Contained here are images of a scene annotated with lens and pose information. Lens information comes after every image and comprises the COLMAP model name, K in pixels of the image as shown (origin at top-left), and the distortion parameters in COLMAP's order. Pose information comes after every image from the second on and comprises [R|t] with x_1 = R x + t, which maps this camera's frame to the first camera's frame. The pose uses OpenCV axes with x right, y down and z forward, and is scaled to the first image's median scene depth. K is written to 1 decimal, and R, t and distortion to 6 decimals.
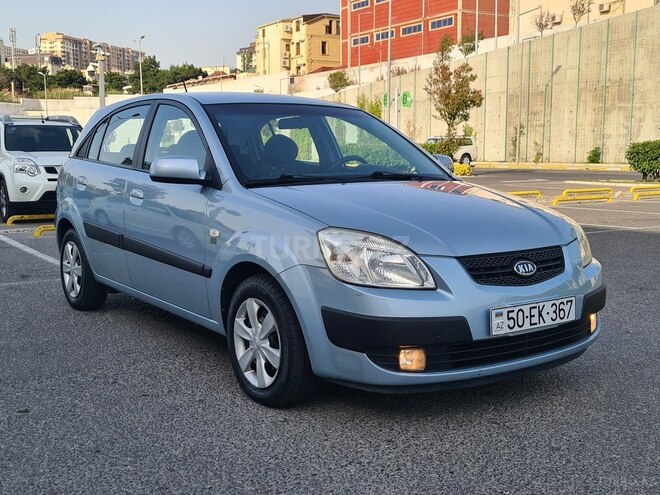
lens RADIAL K [[789.2, 0, 330.0], [0, 789.2, 247.5], [0, 0, 1]] dist [0.076896, -0.034173]
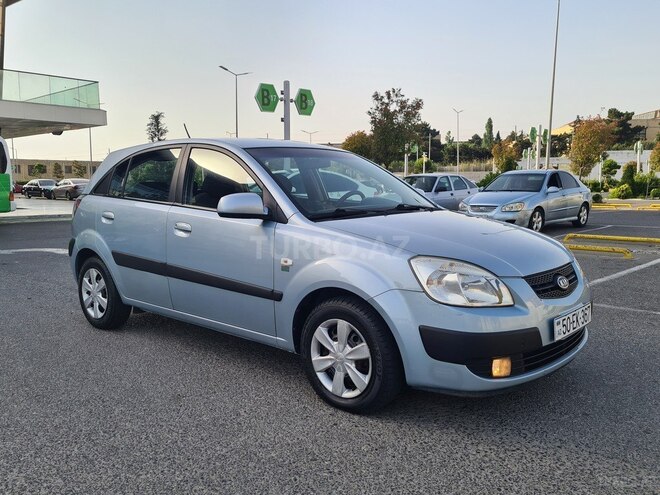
lens RADIAL K [[580.0, 0, 330.0], [0, 580.0, 247.5], [0, 0, 1]] dist [0.042249, -0.011894]
pose [[0.974729, -0.034101, 0.220771, -0.308740], [0.035708, 0.999357, -0.003291, -0.038891], [-0.220516, 0.011092, 0.975320, 0.201234]]
